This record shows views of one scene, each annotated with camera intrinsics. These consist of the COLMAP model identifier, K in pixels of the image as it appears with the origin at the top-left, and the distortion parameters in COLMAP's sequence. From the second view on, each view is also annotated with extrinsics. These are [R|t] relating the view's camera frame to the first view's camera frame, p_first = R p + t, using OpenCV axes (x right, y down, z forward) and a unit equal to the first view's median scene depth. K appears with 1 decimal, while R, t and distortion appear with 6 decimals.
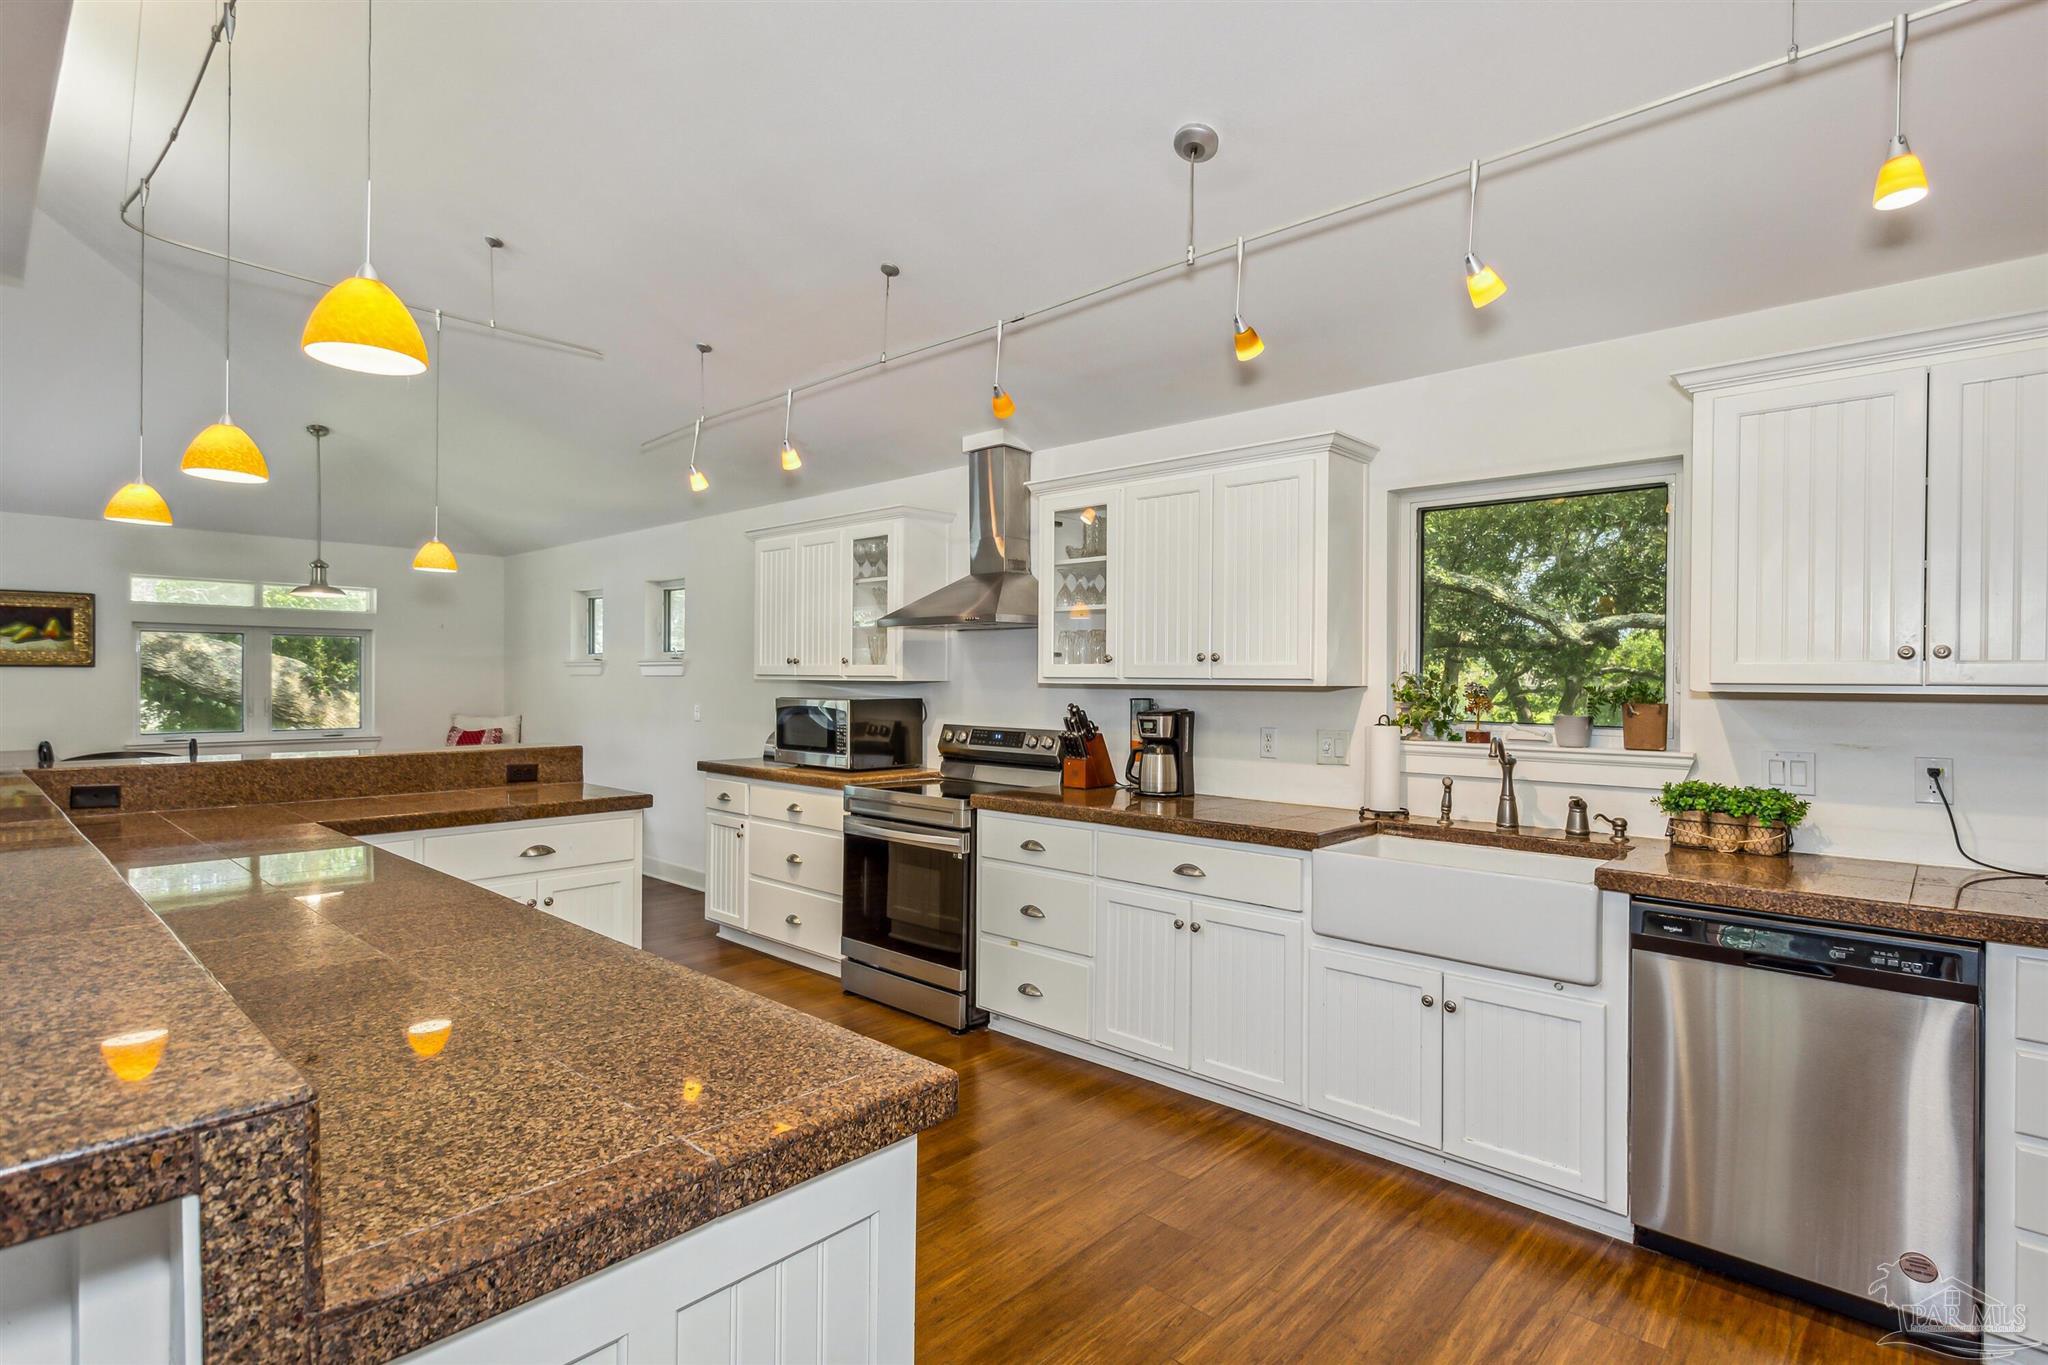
lens RADIAL K [[983.3, 0, 1031.1], [0, 983.3, 693.4], [0, 0, 1]] dist [0.000813, 0.000043]
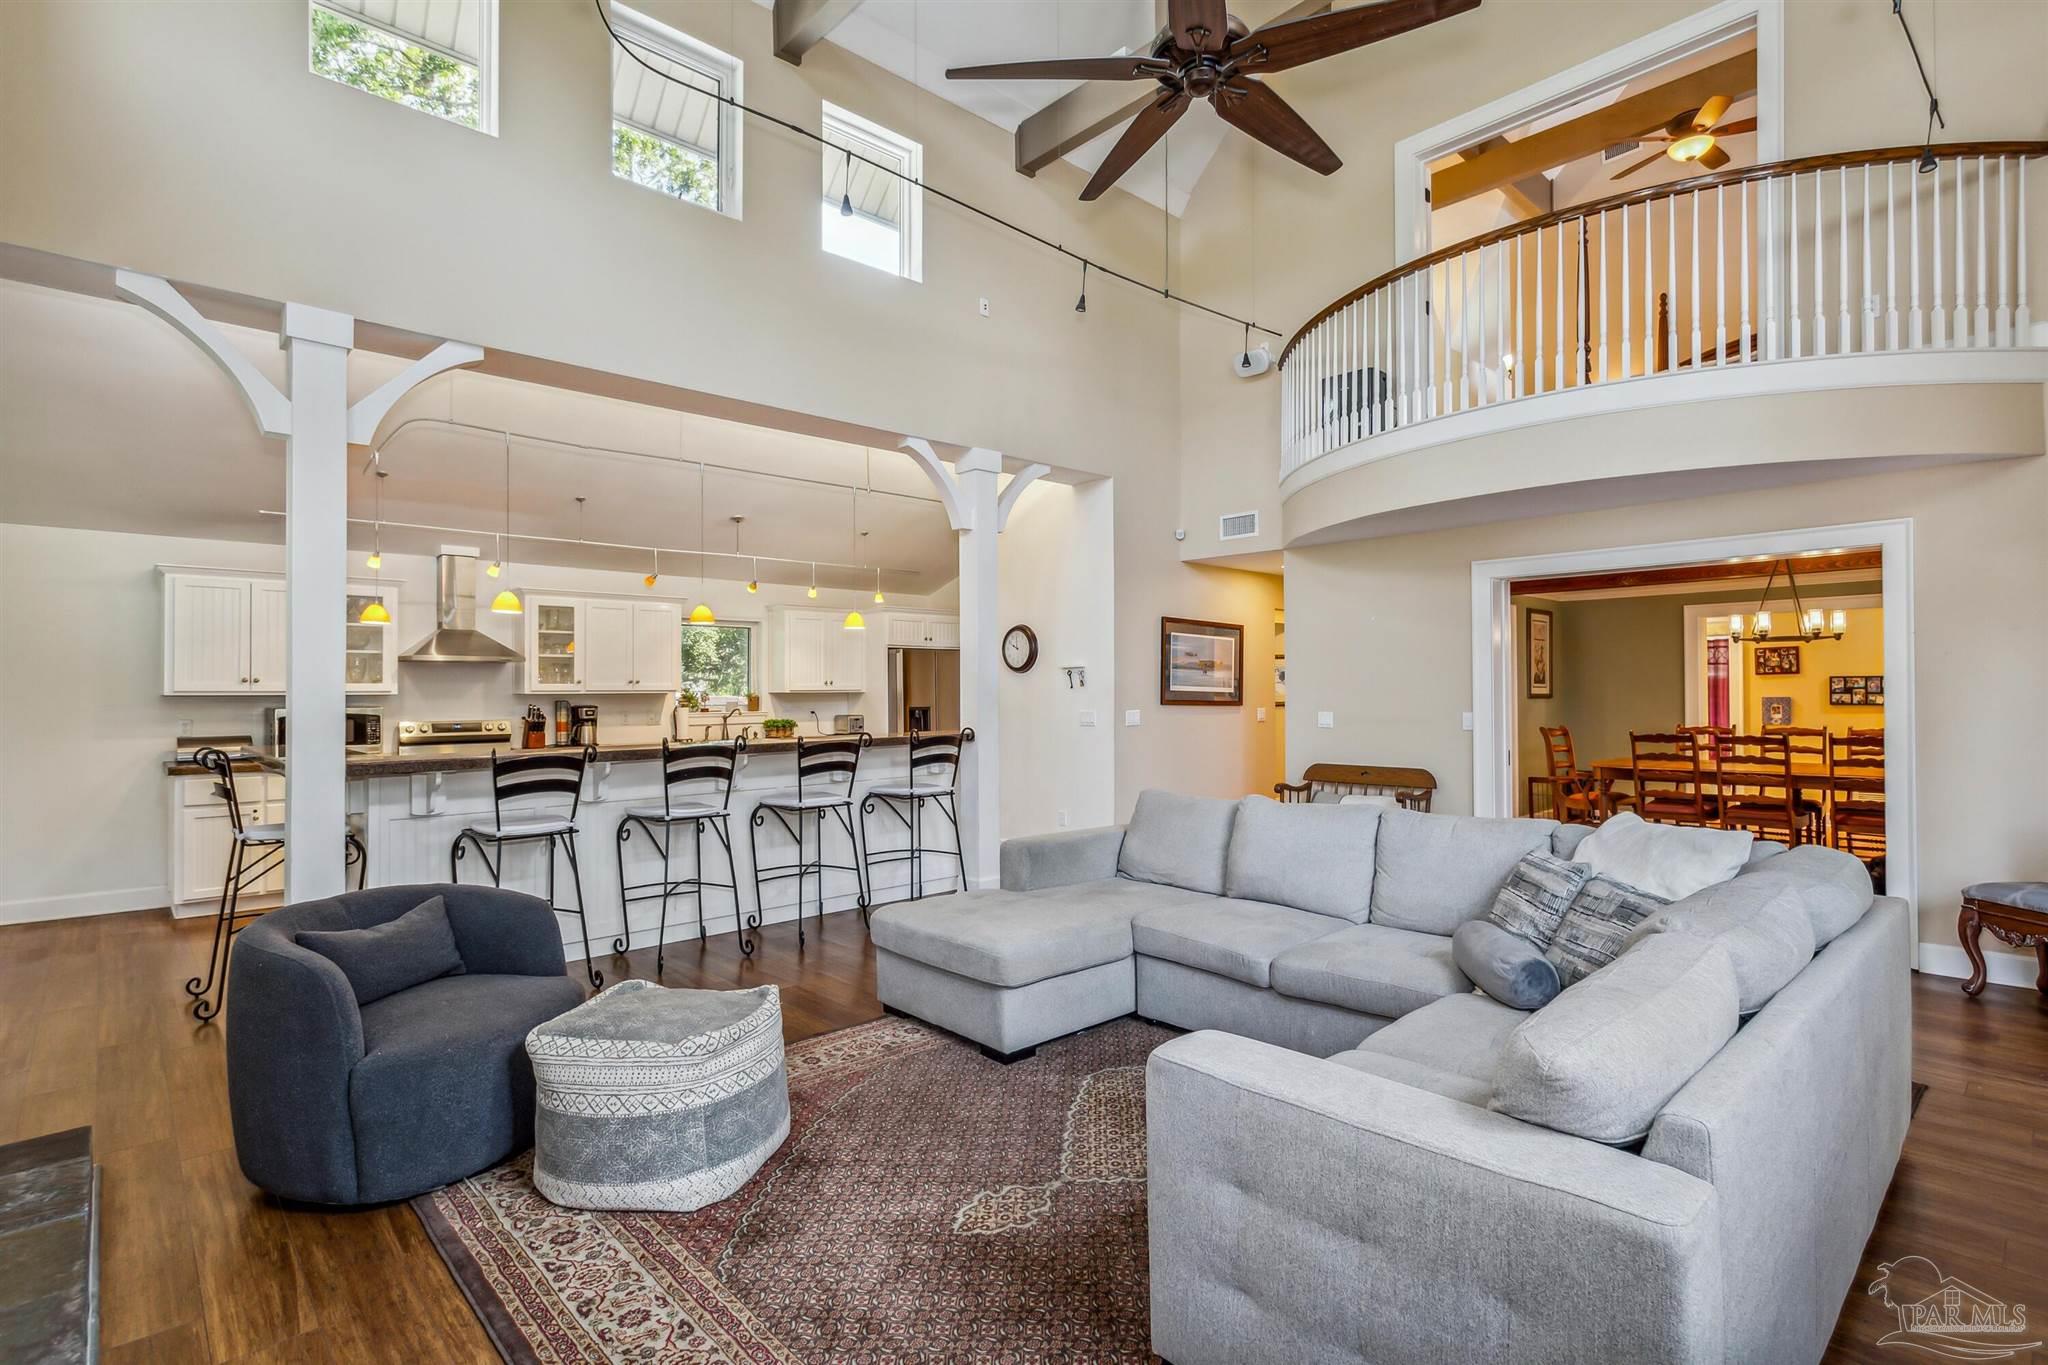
lens RADIAL K [[983.3, 0, 1006.9], [0, 983.3, 684.0], [0, 0, 1]] dist [0.000813, 0.000043]
pose [[0.095898, -0.004707, 0.995380, -1.833549], [0.017592, 0.999841, 0.003033, -0.019598], [-0.995236, 0.017219, 0.095966, -0.096081]]
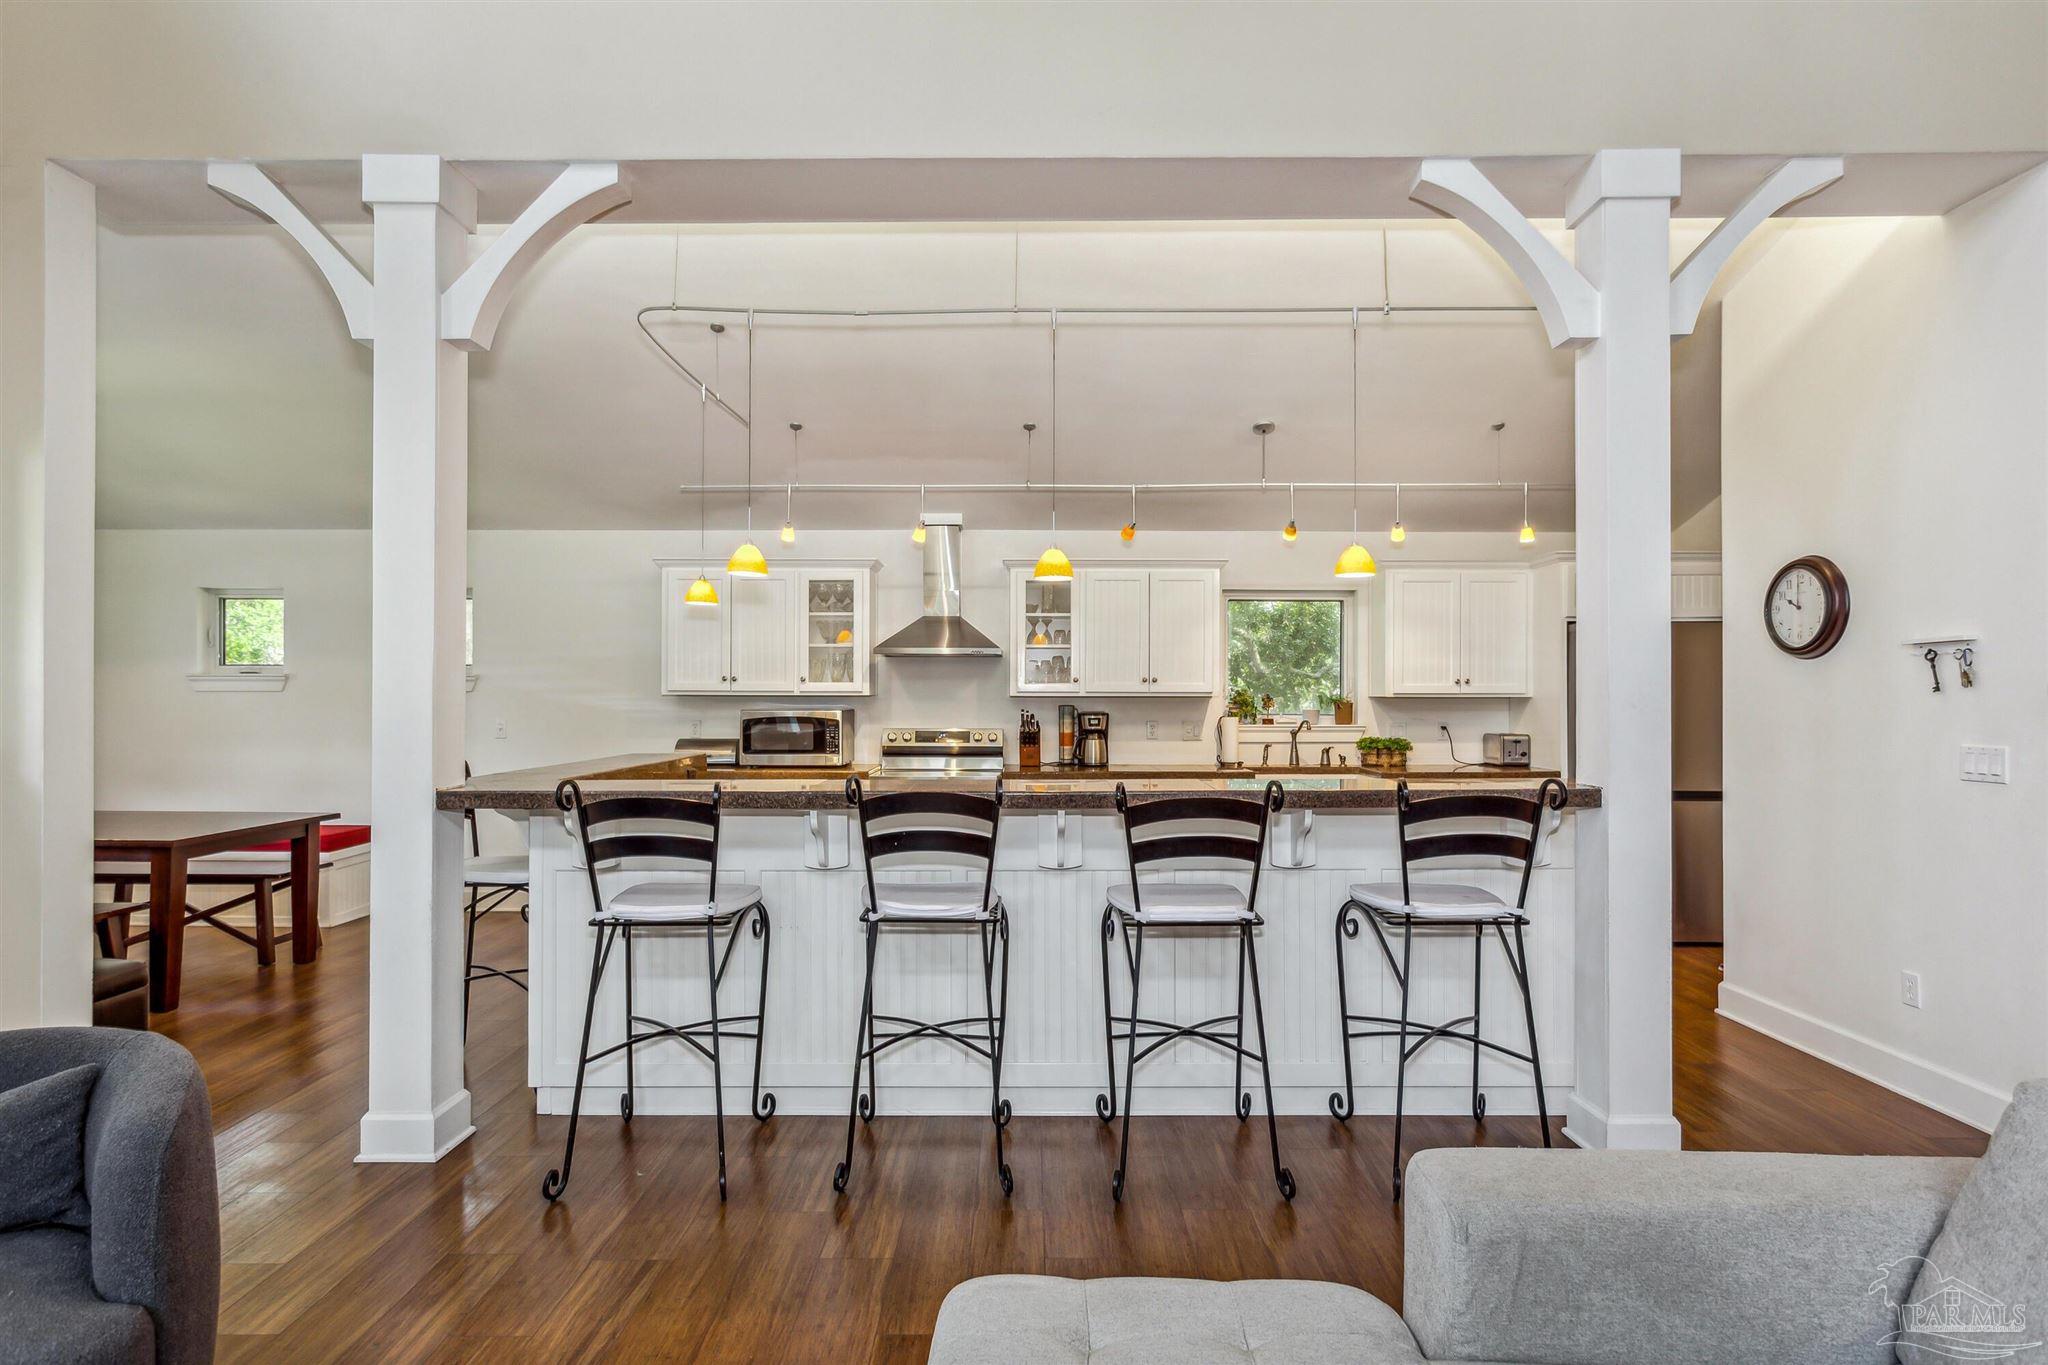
lens RADIAL K [[1047.1, 0, 1022.1], [0, 1047.1, 692.6], [0, 0, 1]] dist [-0.006413, 0.002515]
pose [[0.745803, -0.007181, 0.666128, -1.054455], [0.013657, 0.999897, -0.004511, -0.008363], [-0.666027, 0.012462, 0.745824, -0.178851]]
